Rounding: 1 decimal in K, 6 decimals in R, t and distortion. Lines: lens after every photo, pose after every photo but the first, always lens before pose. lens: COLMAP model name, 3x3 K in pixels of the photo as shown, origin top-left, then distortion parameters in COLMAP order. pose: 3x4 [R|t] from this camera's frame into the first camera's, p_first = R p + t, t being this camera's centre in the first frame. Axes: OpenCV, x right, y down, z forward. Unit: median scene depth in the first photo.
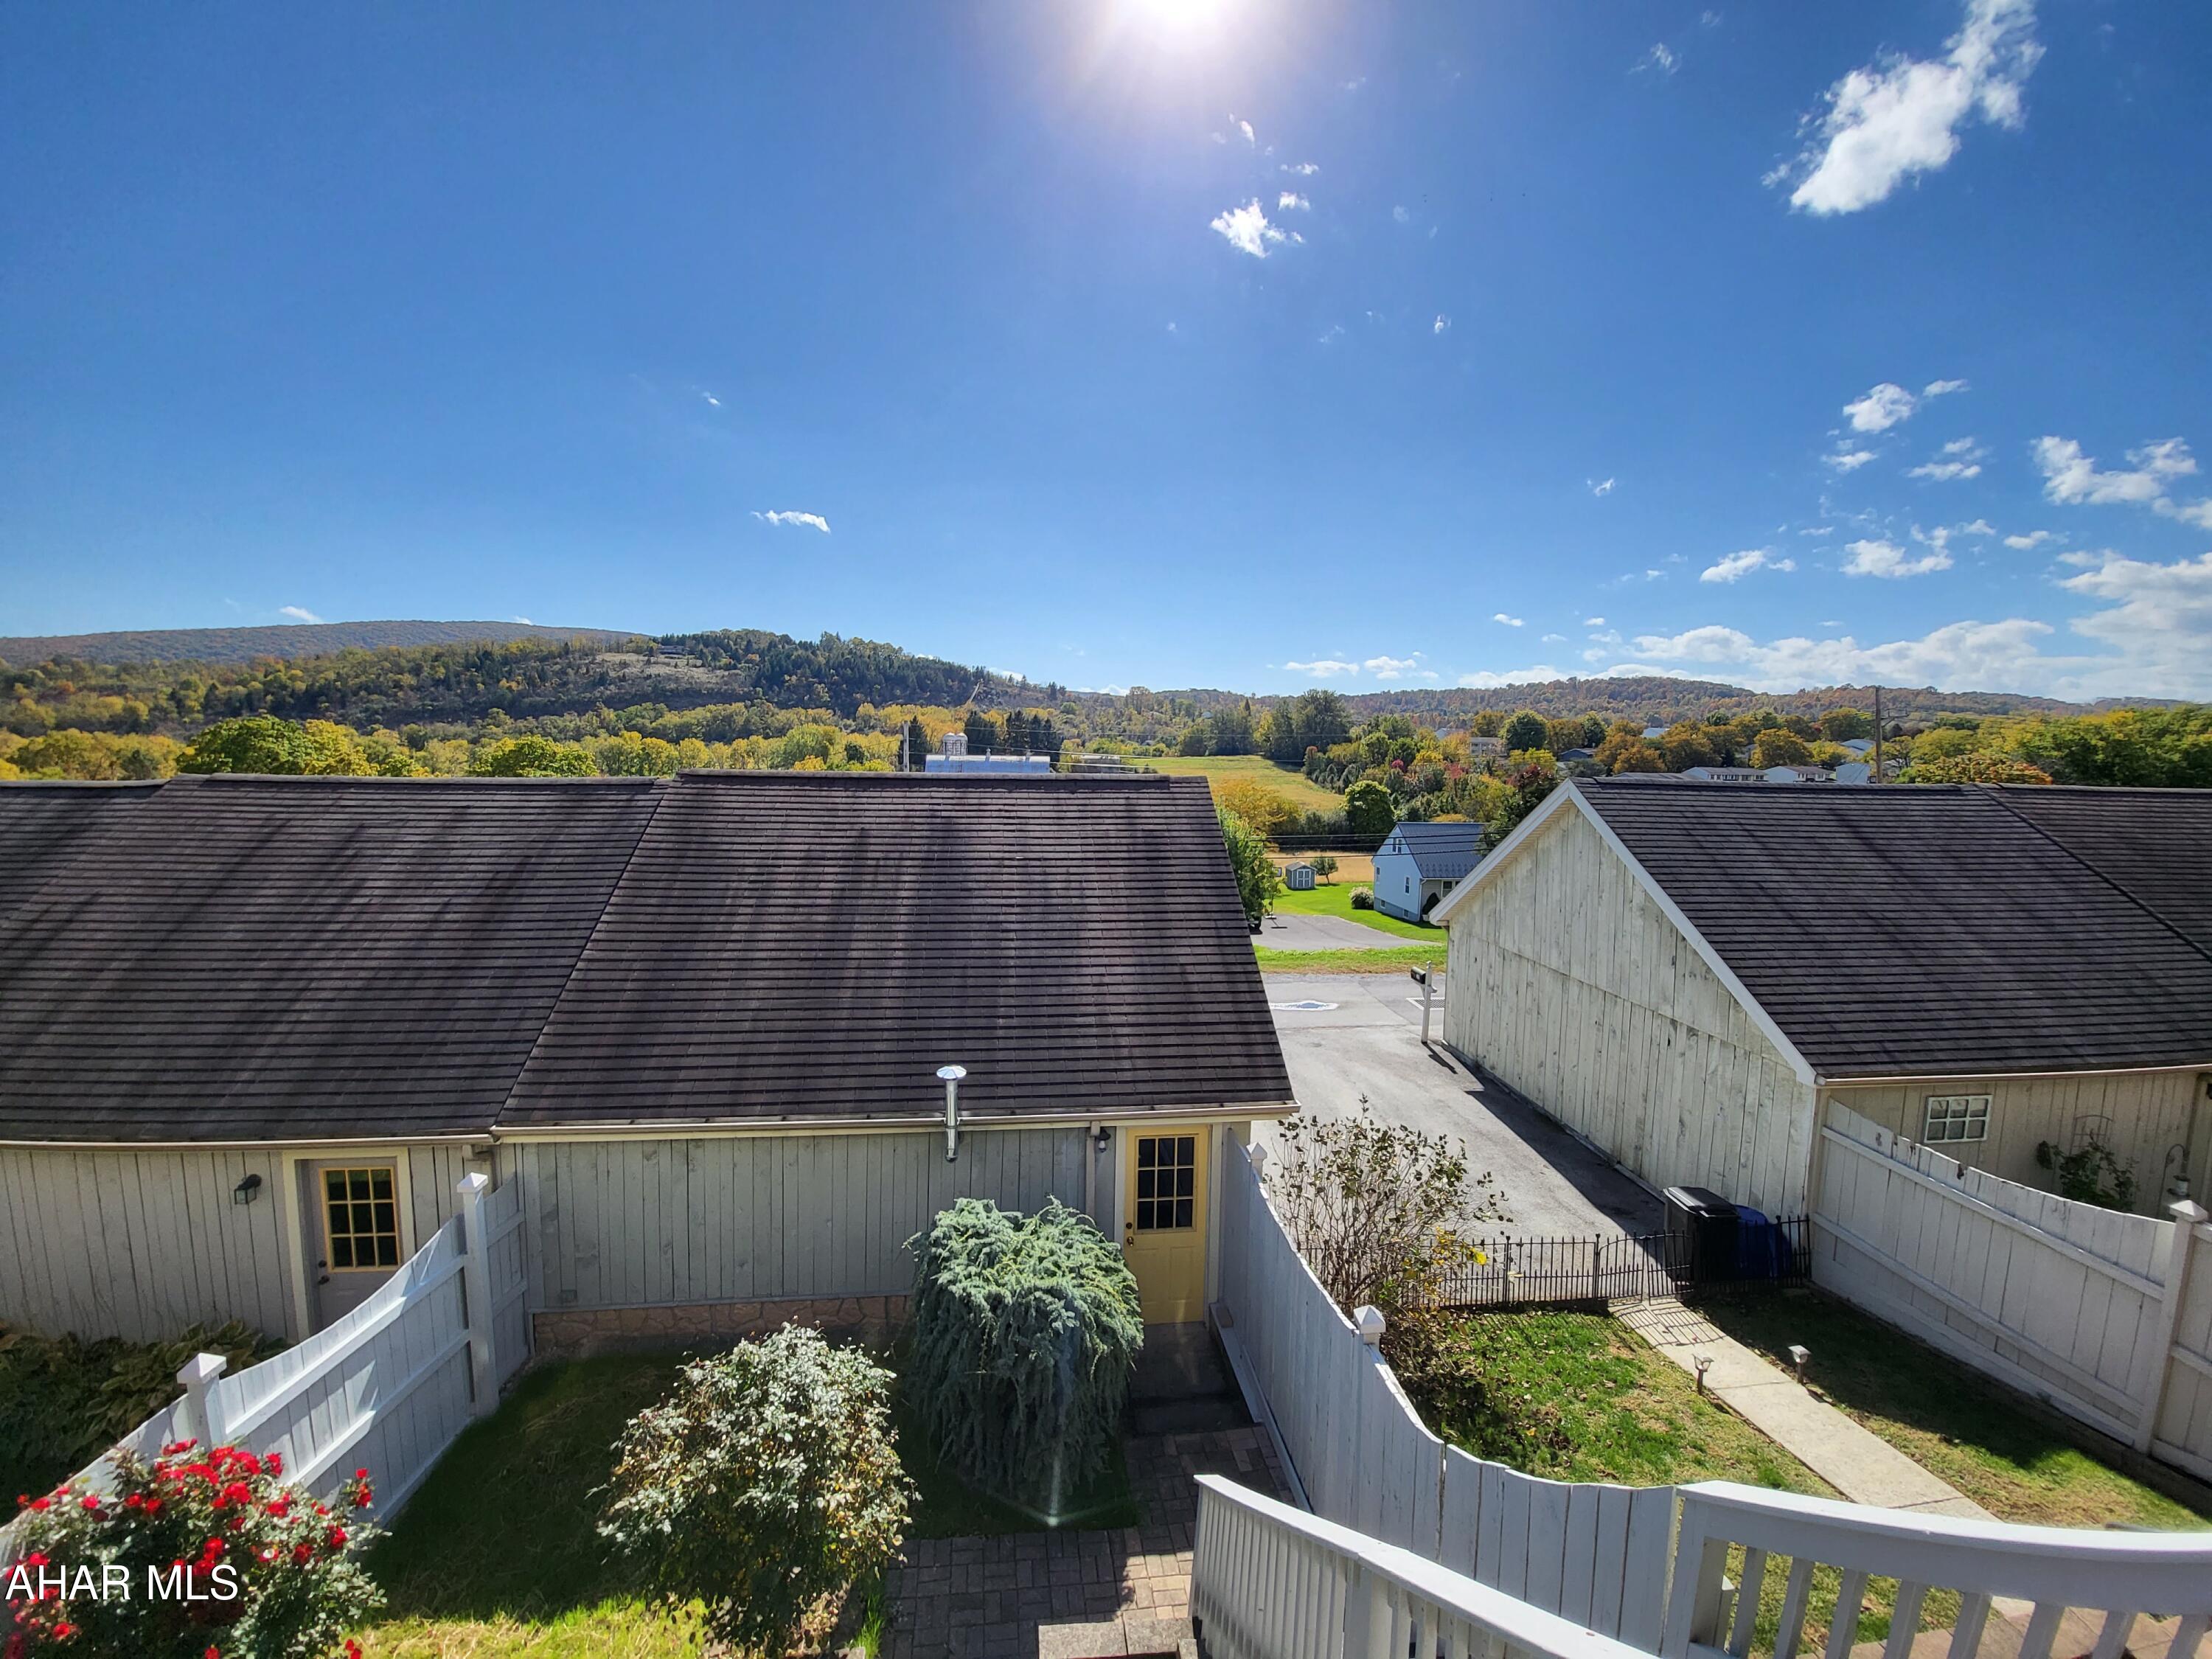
lens RADIAL K [[875.5, 0, 1118.6], [0, 875.5, 822.4], [0, 0, 1]] dist [-0.006109, -0.008188]
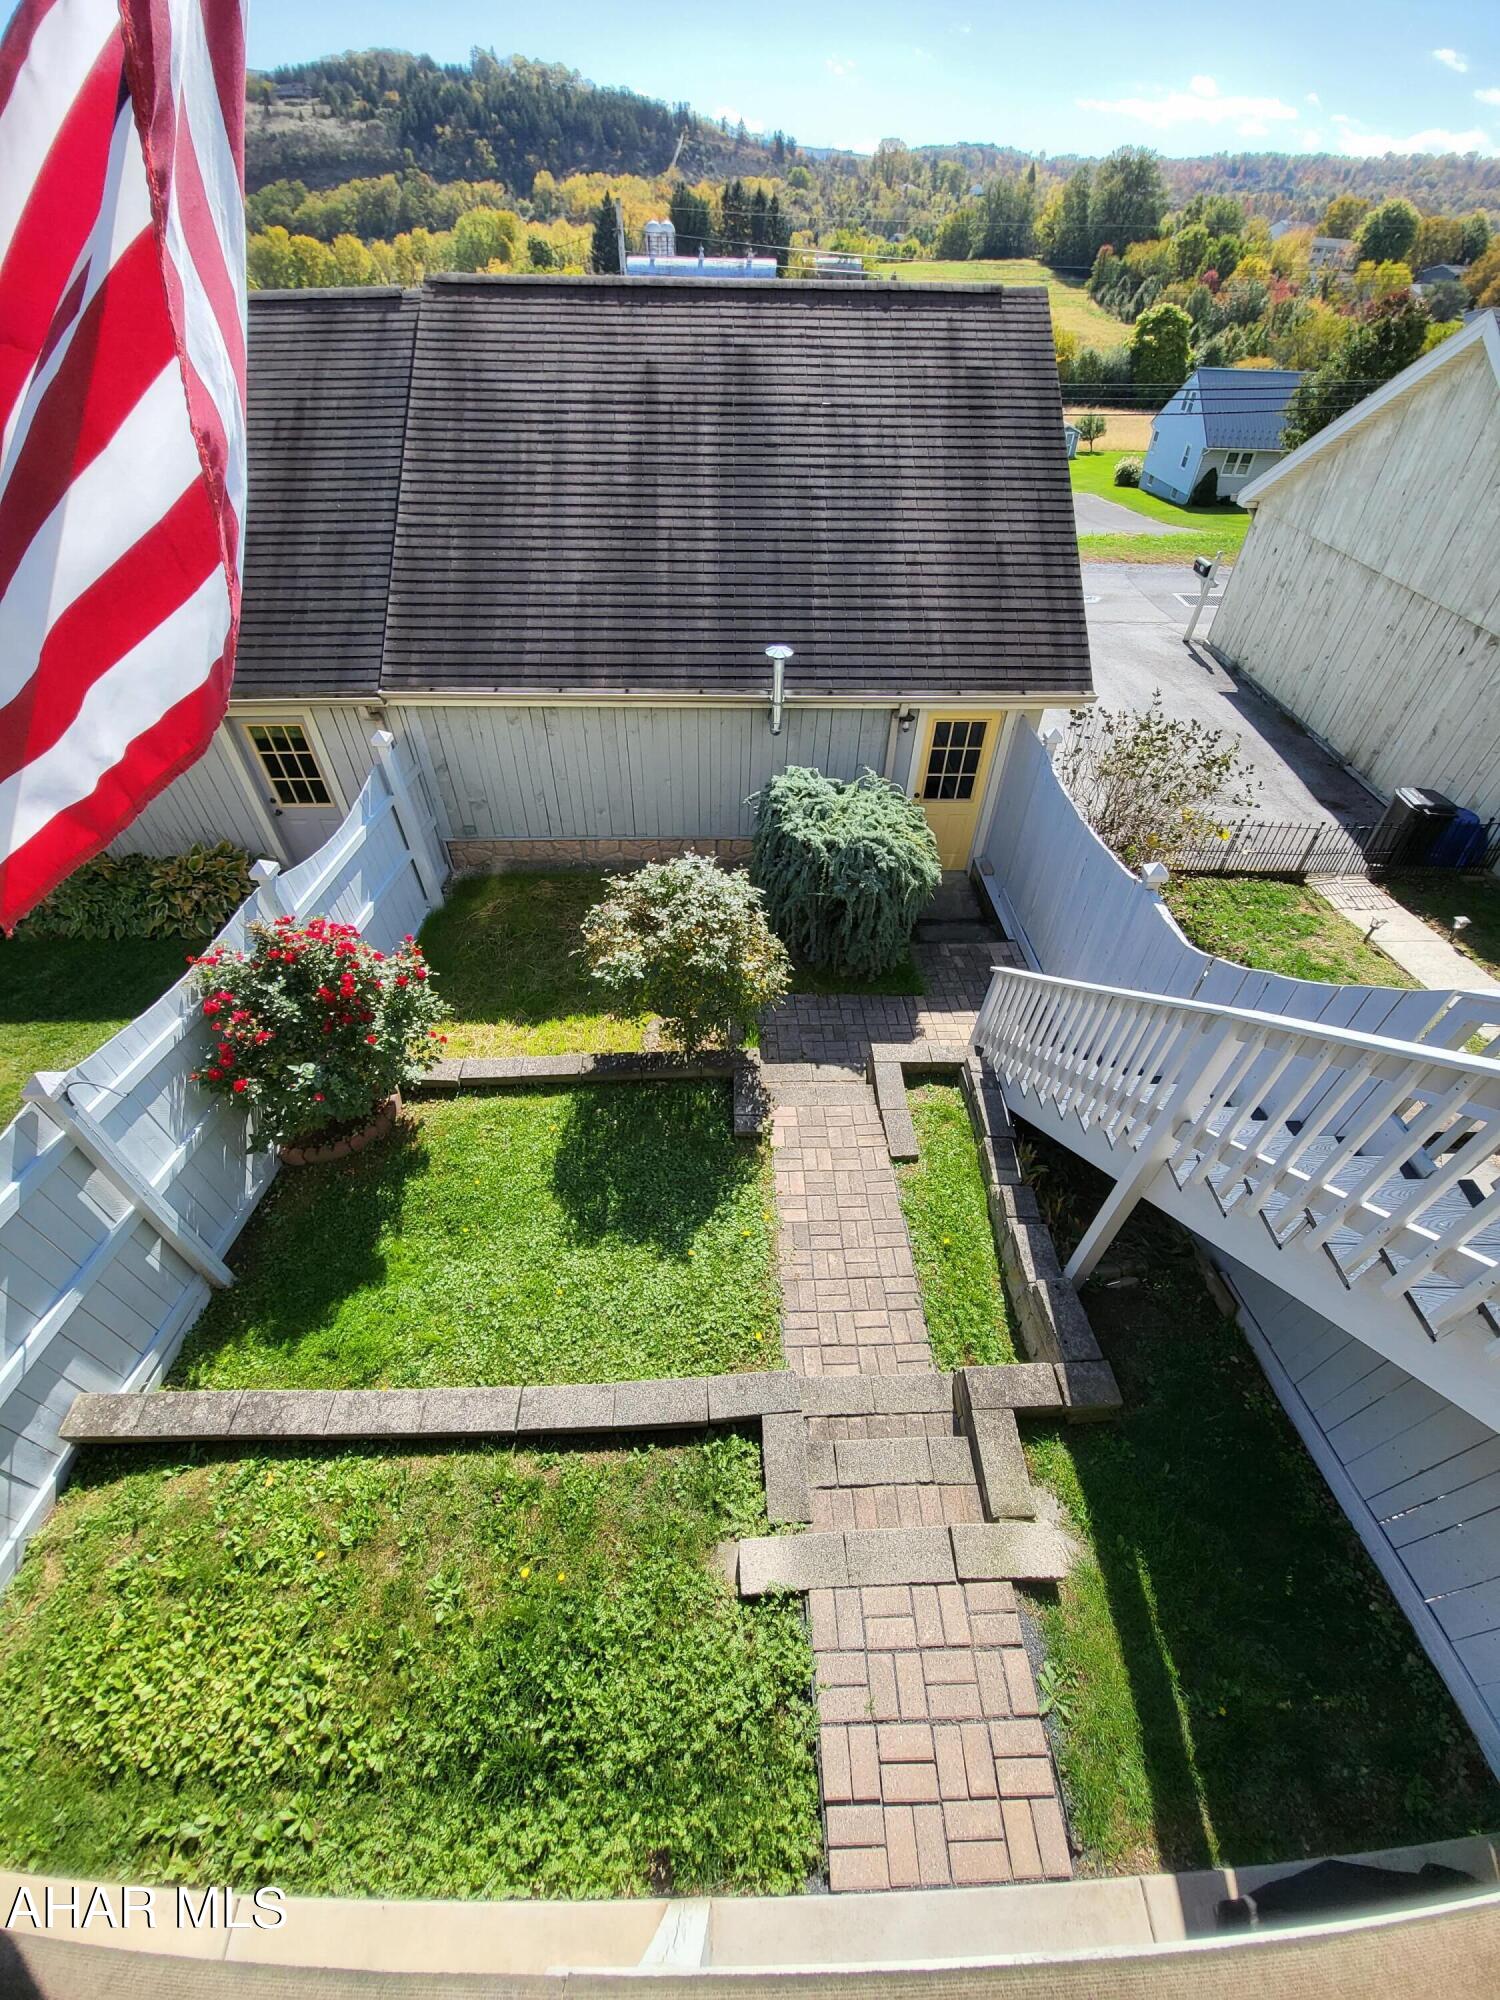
lens RADIAL K [[791.6, 0, 751.3], [0, 791.6, 1008.2], [0, 0, 1]] dist [-0.006109, -0.008188]
pose [[0.996362, 0.059598, -0.060913, -0.118529], [-0.007334, 0.772094, 0.635465, 0.008294], [0.084903, -0.632707, 0.769723, -0.016499]]
